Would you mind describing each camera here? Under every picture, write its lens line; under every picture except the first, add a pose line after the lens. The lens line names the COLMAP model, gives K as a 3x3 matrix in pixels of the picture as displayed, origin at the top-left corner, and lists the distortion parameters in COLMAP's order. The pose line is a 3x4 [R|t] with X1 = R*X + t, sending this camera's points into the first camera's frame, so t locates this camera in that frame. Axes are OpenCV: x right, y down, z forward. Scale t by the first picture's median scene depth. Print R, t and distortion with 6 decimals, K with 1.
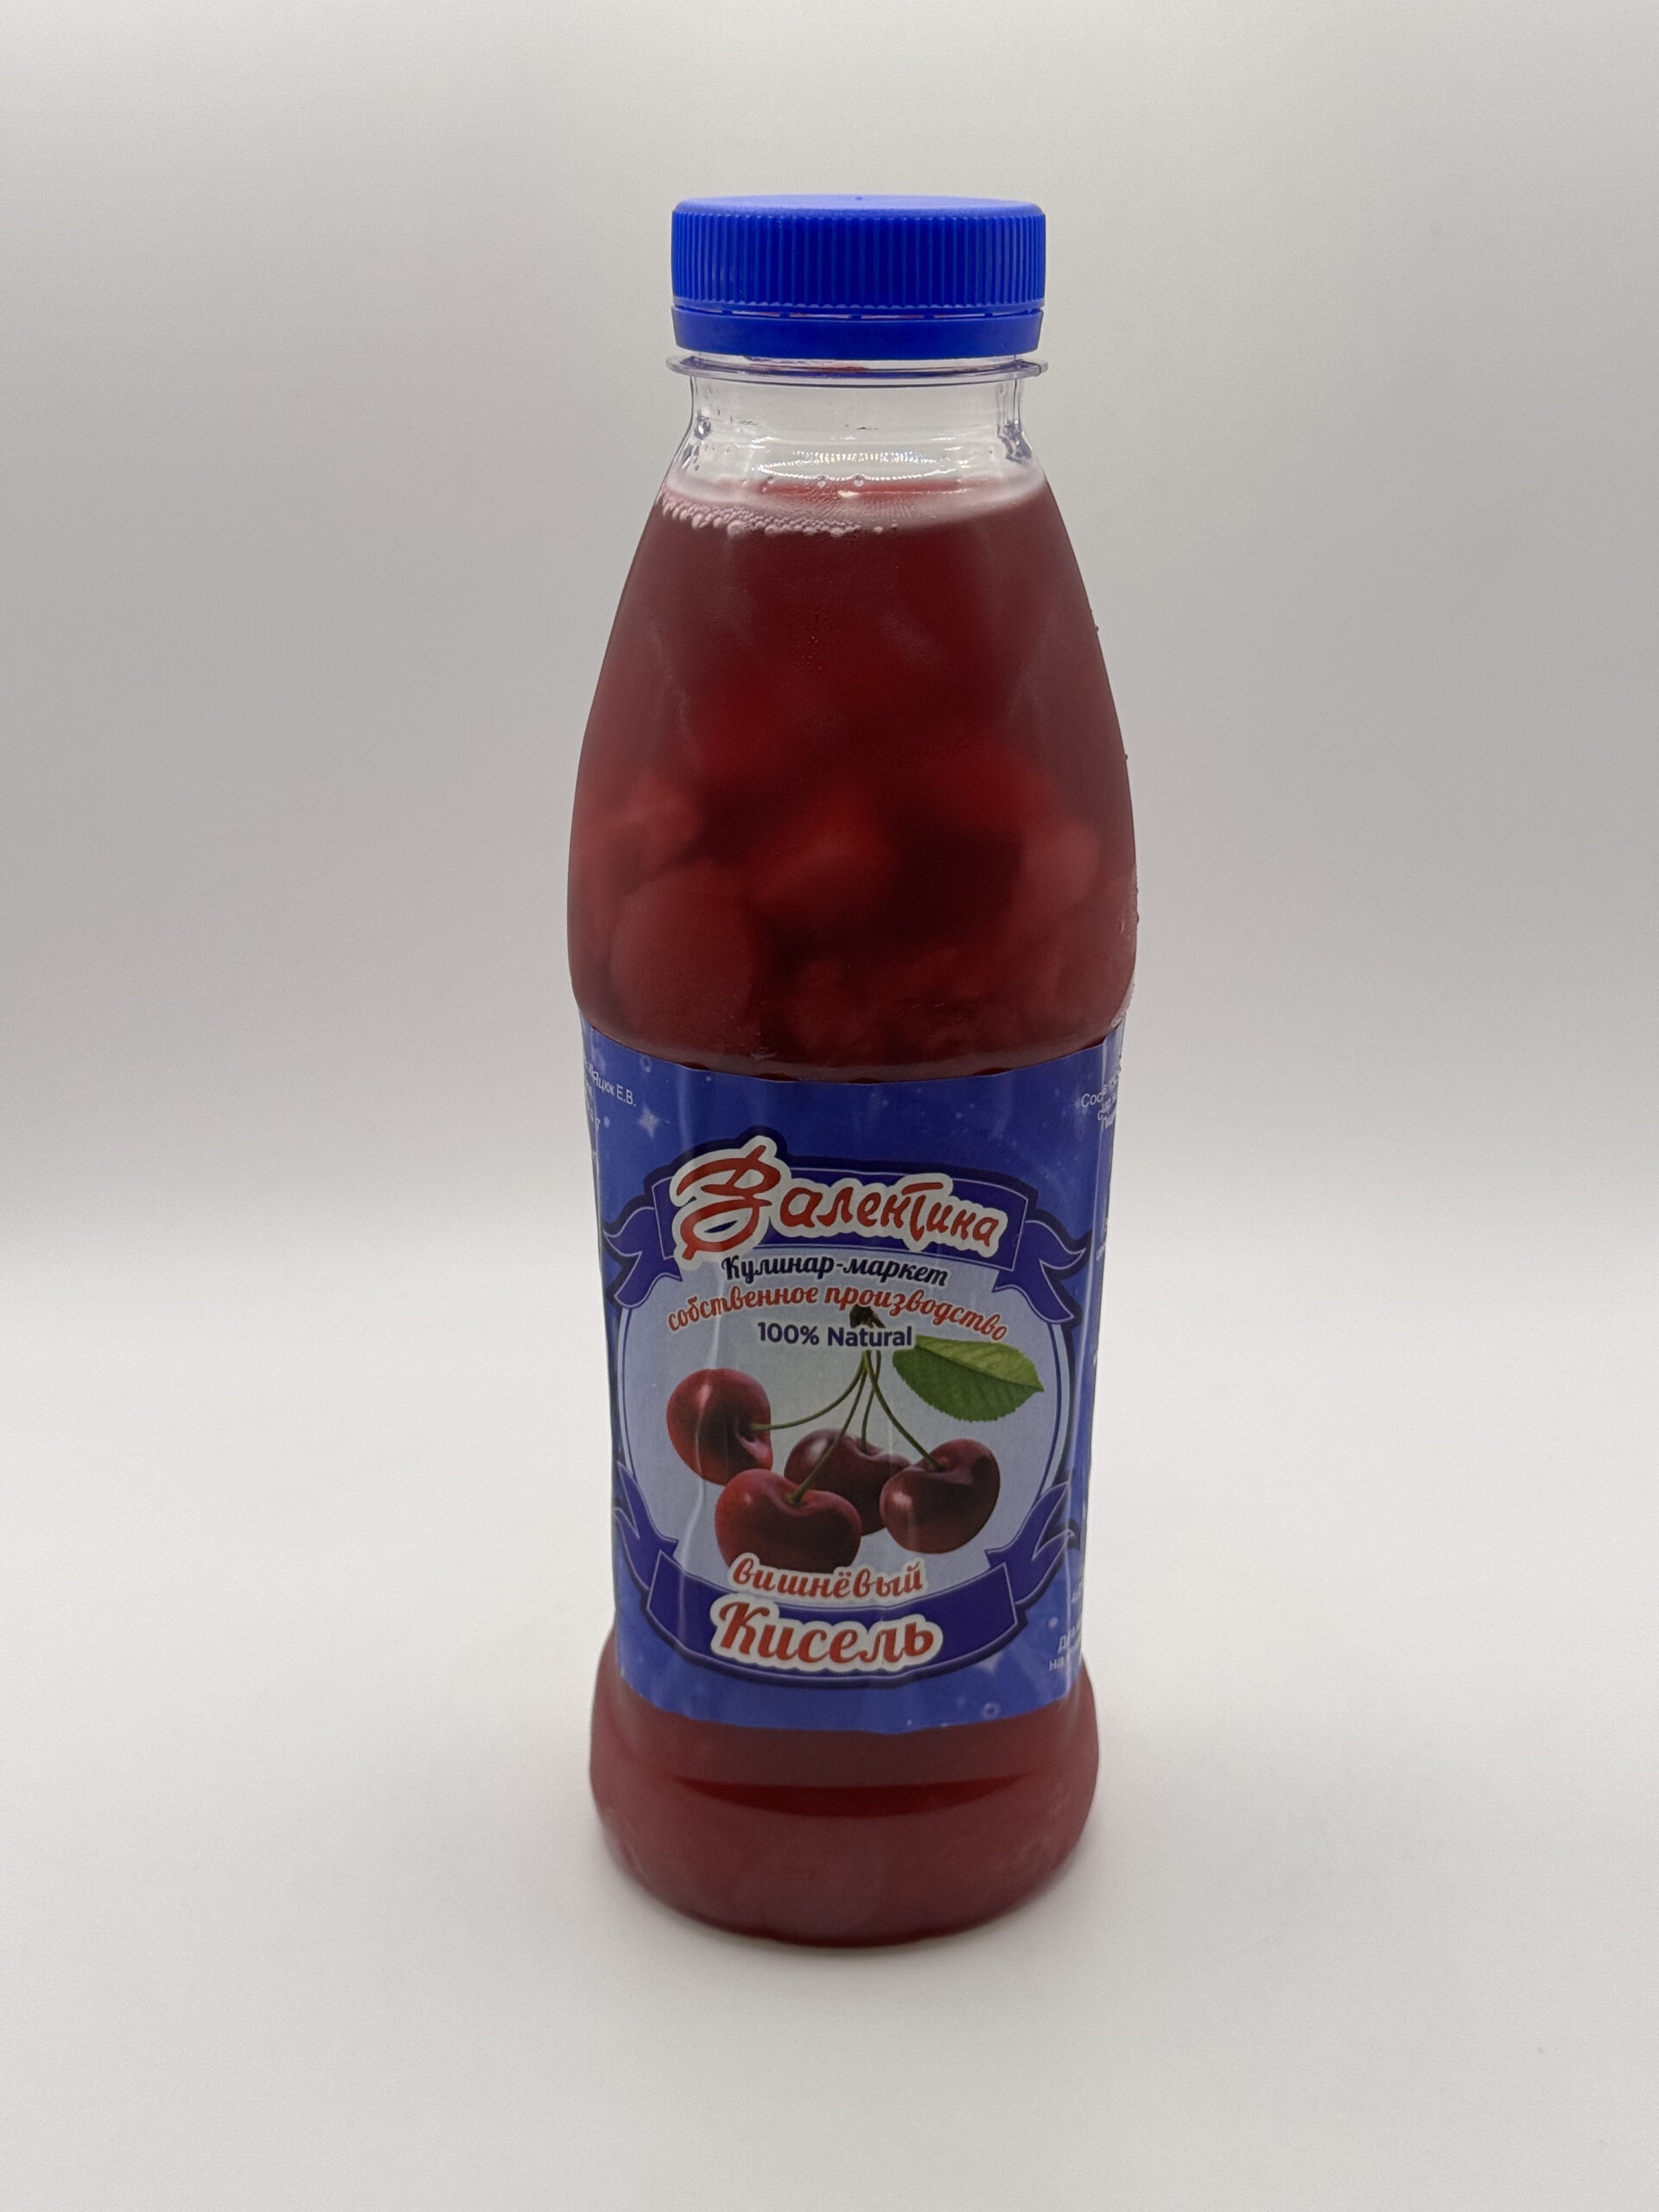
lens RADIAL K [[3093.9, 0, 829.5], [0, 3093.9, 1106.0], [0, 0, 1]] dist [0.100731, -0.000054]
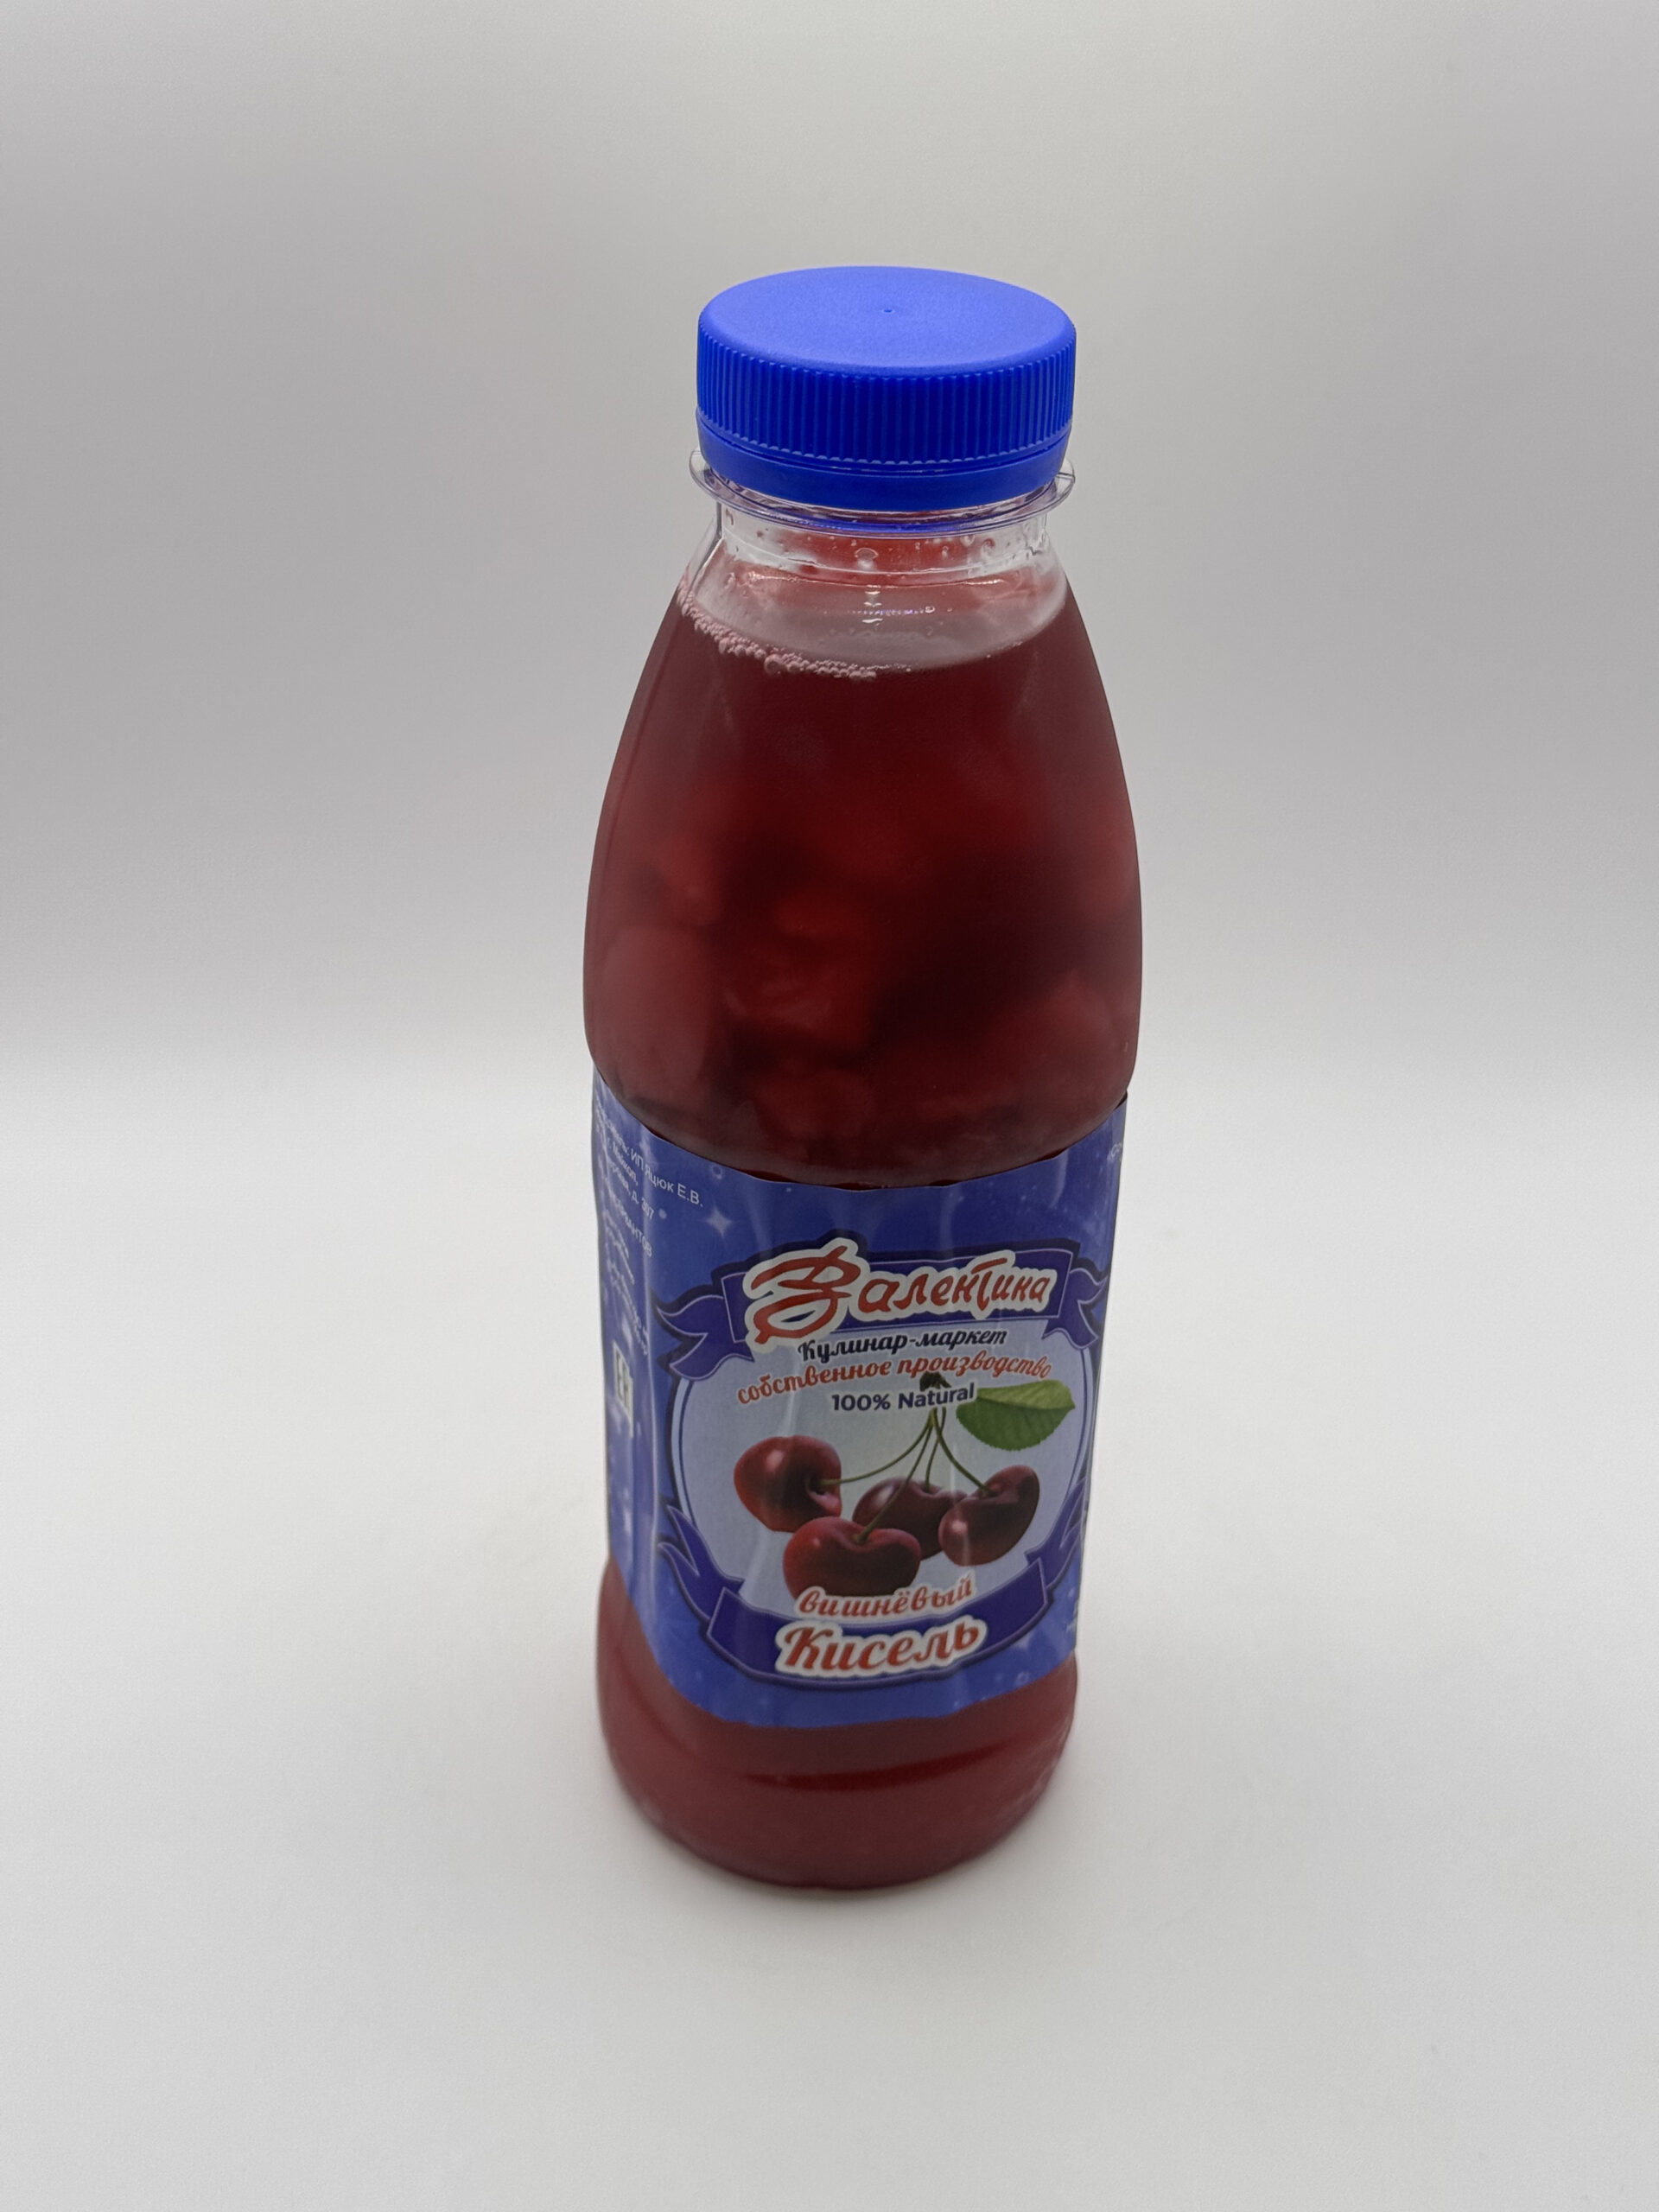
lens RADIAL K [[3093.9, 0, 829.5], [0, 3093.9, 1106.0], [0, 0, 1]] dist [0.100731, -0.000054]
pose [[0.971488, -0.101970, 0.214042, -0.236011], [0.056564, 0.976401, 0.208426, -0.242103], [-0.230244, -0.190376, 0.954329, 0.015966]]
